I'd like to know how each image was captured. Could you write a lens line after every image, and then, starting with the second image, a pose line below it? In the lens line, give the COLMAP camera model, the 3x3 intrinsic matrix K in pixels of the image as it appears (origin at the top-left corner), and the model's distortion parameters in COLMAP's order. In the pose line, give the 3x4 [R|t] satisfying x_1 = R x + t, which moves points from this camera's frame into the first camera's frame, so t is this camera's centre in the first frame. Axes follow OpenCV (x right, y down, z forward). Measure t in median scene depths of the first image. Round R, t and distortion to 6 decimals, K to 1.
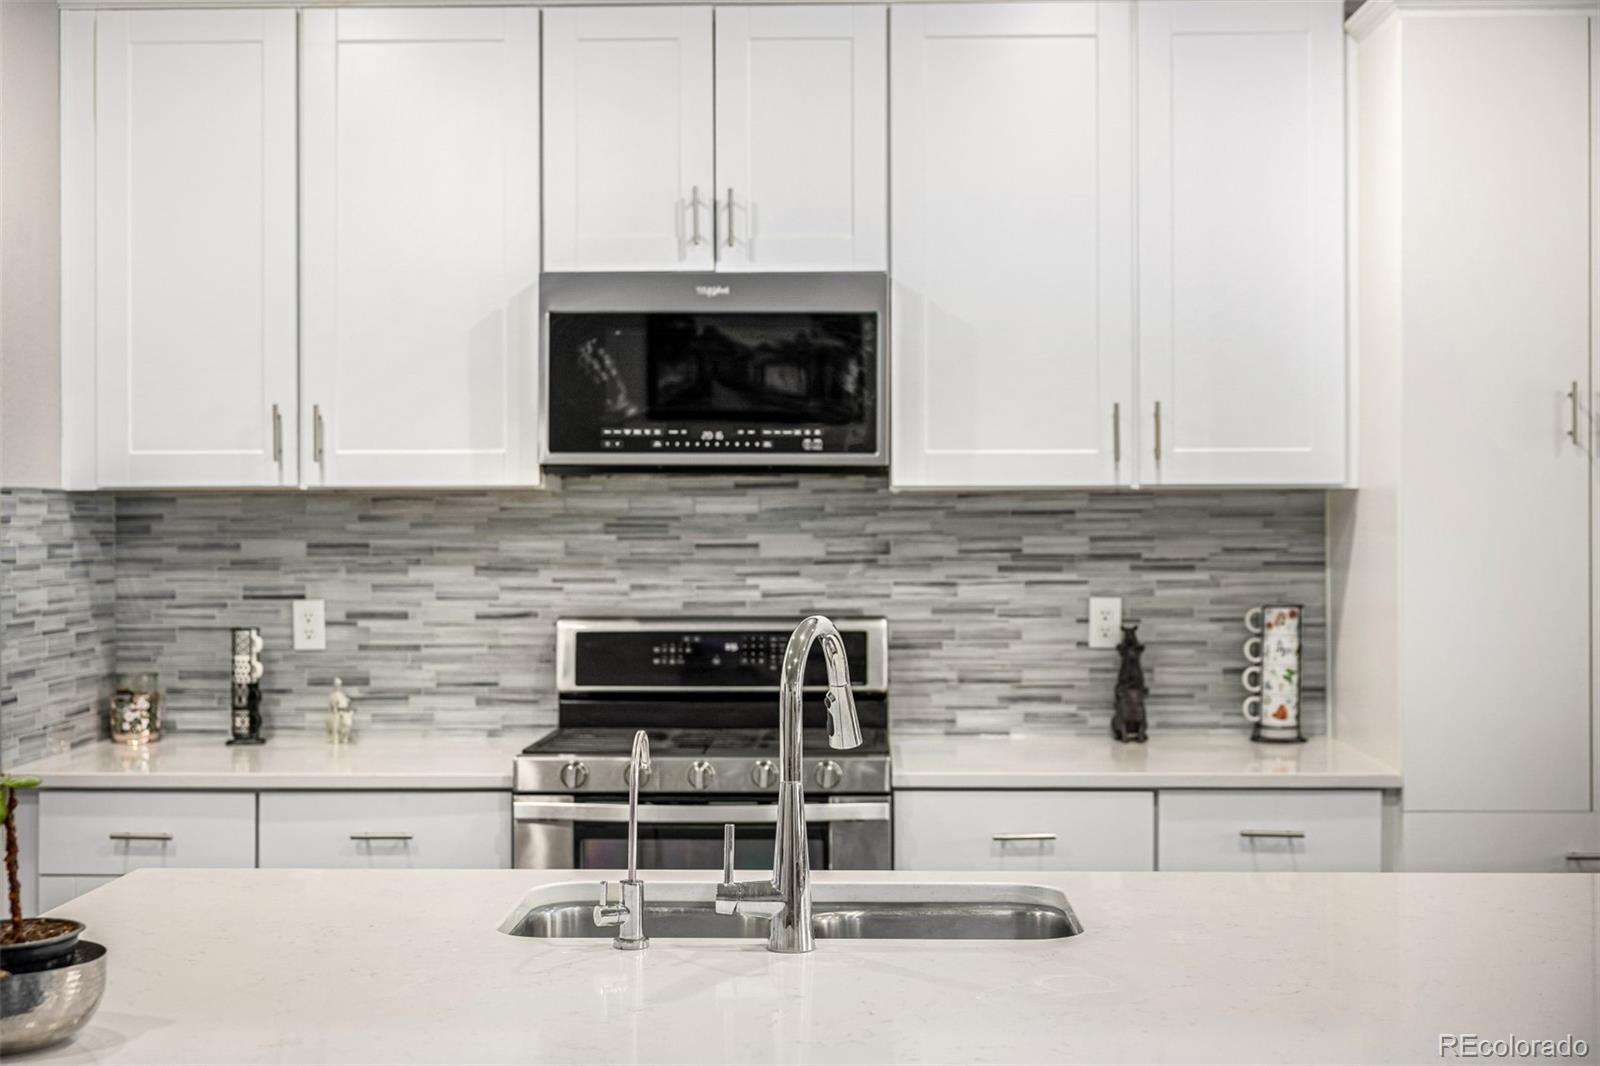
lens RADIAL K [[2027.0, 0, 800.0], [0, 2027.0, 533.0], [0, 0, 1]] dist [0.011768, 0.034110]
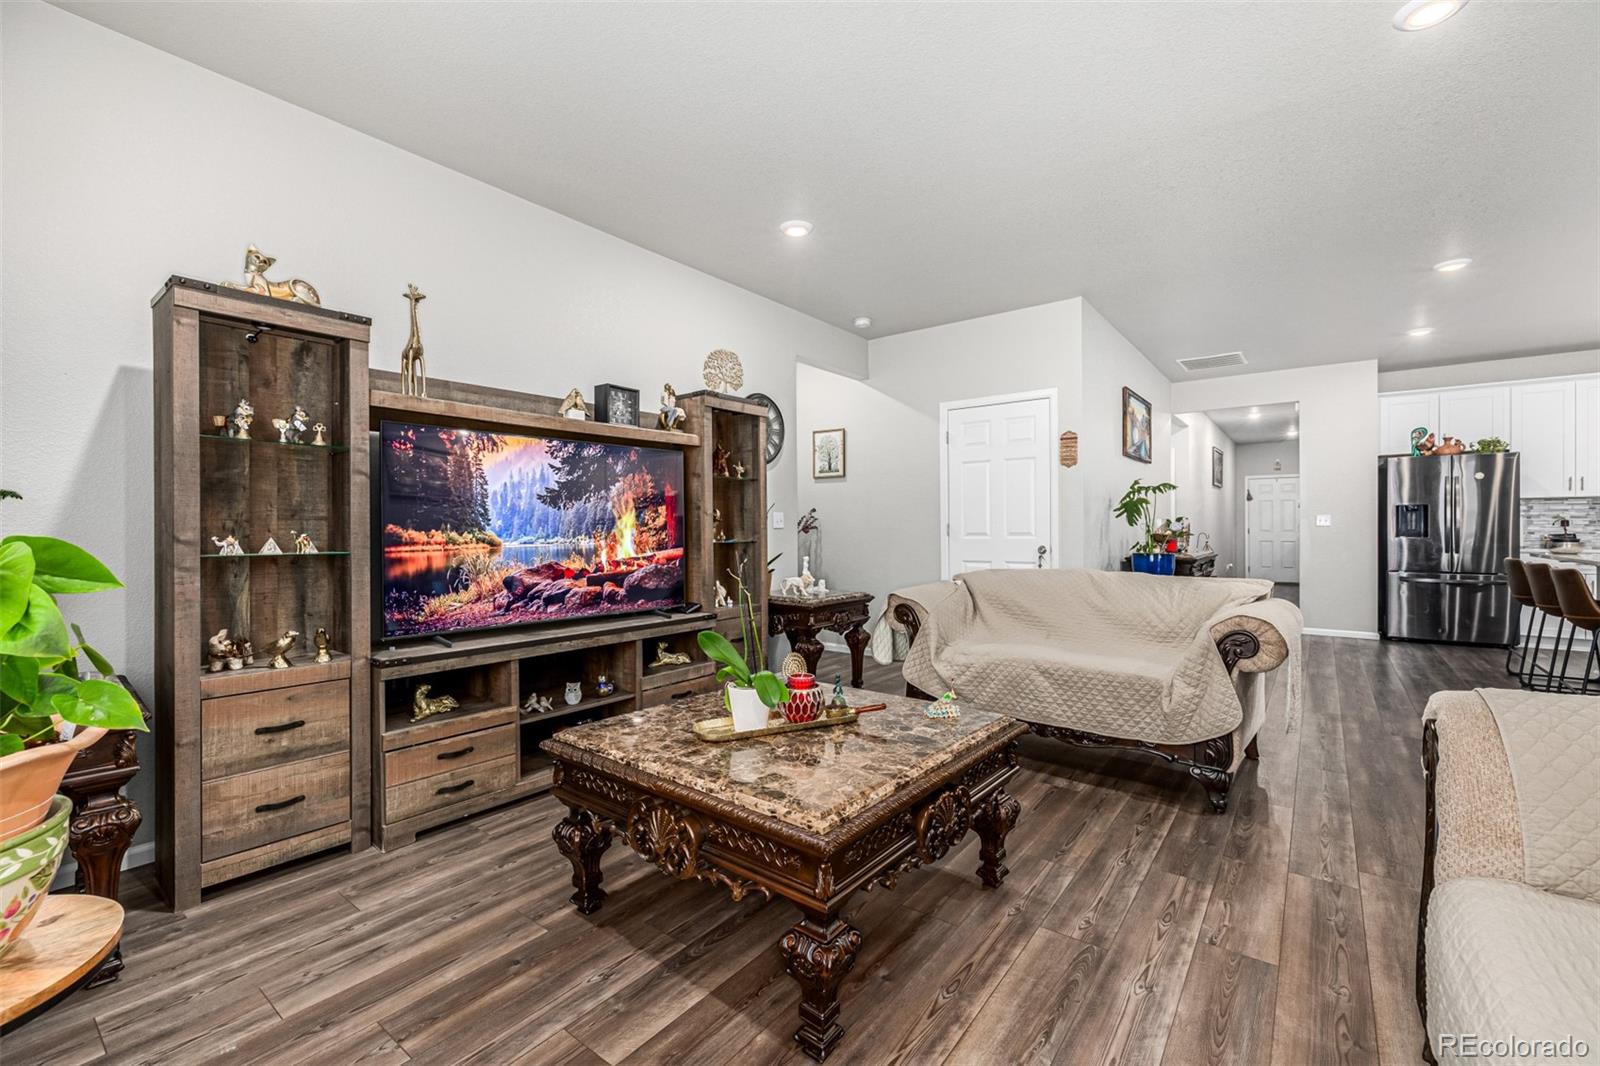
lens RADIAL K [[681.9, 0, 804.3], [0, 681.9, 534.8], [0, 0, 1]] dist [0.000011, 0.000080]
pose [[-0.578860, 0.013787, -0.815311, 1.348015], [-0.000519, 0.999851, 0.017276, 0.059868], [0.815427, 0.010424, -0.578766, 0.074642]]
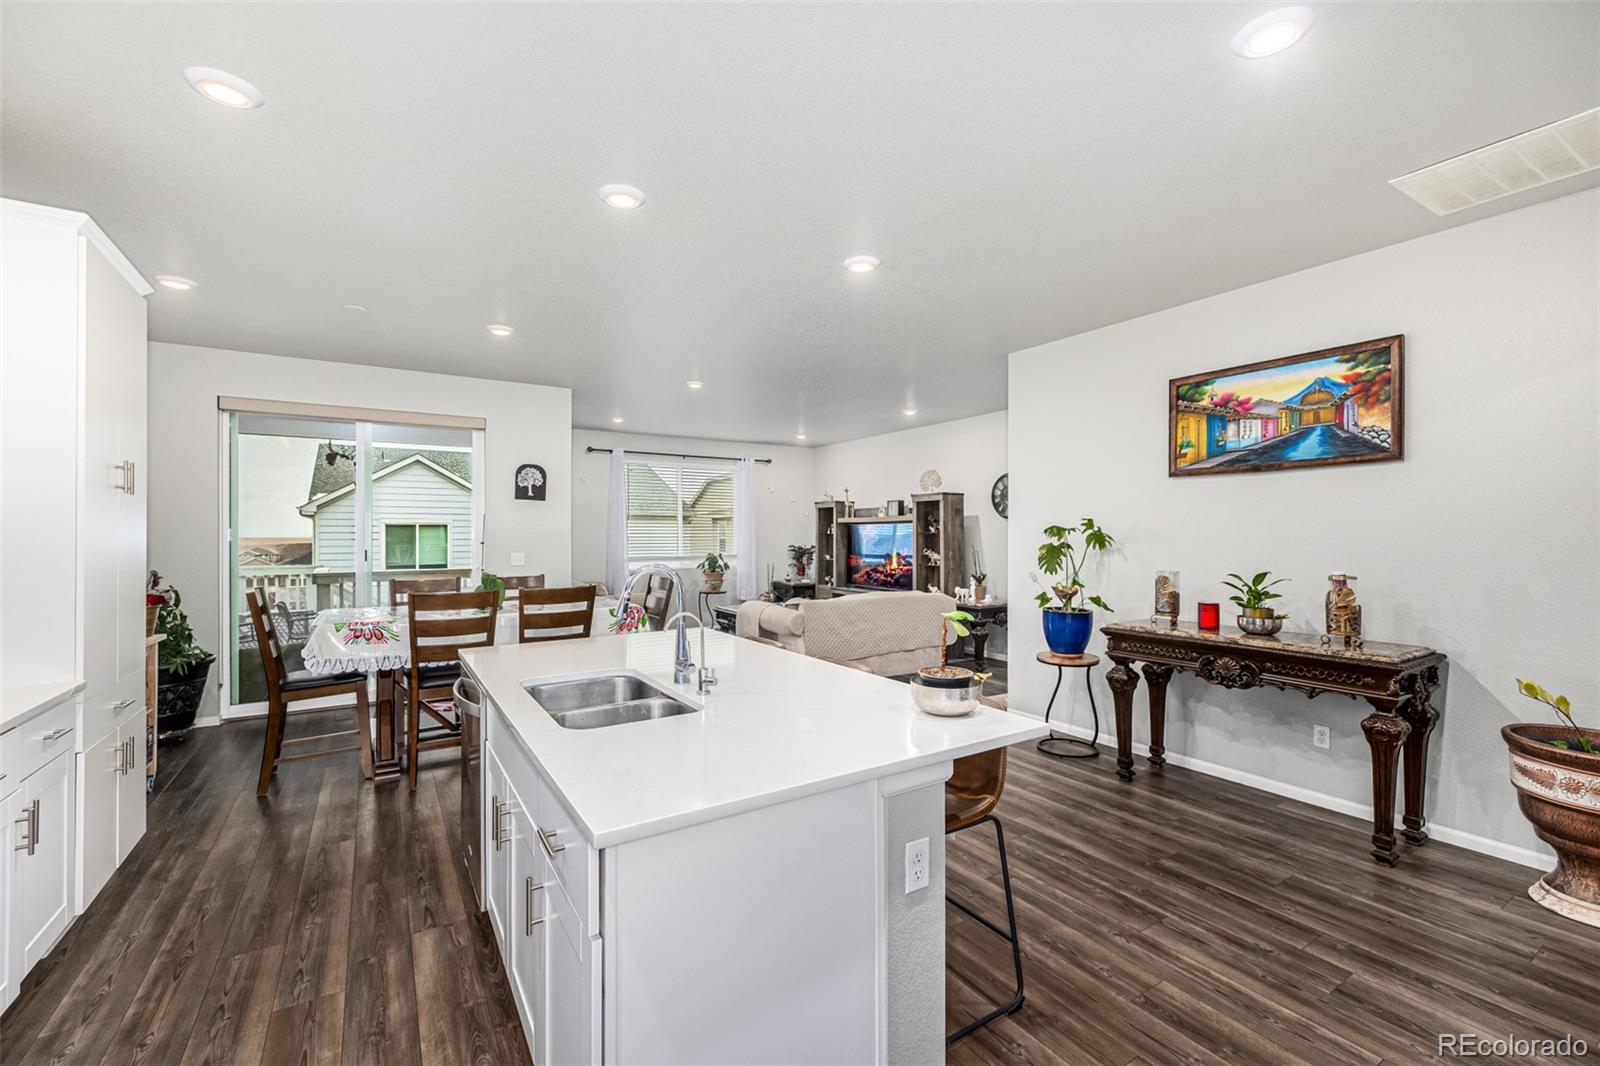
lens RADIAL K [[674.1, 0, 803.3], [0, 674.1, 531.7], [0, 0, 1]] dist [-0.001498, -0.000507]
pose [[-0.567363, 0.007267, 0.823436, -0.449809], [0.011022, 0.999938, -0.001230, -0.000067], [-0.823394, 0.008378, -0.567408, 0.713694]]
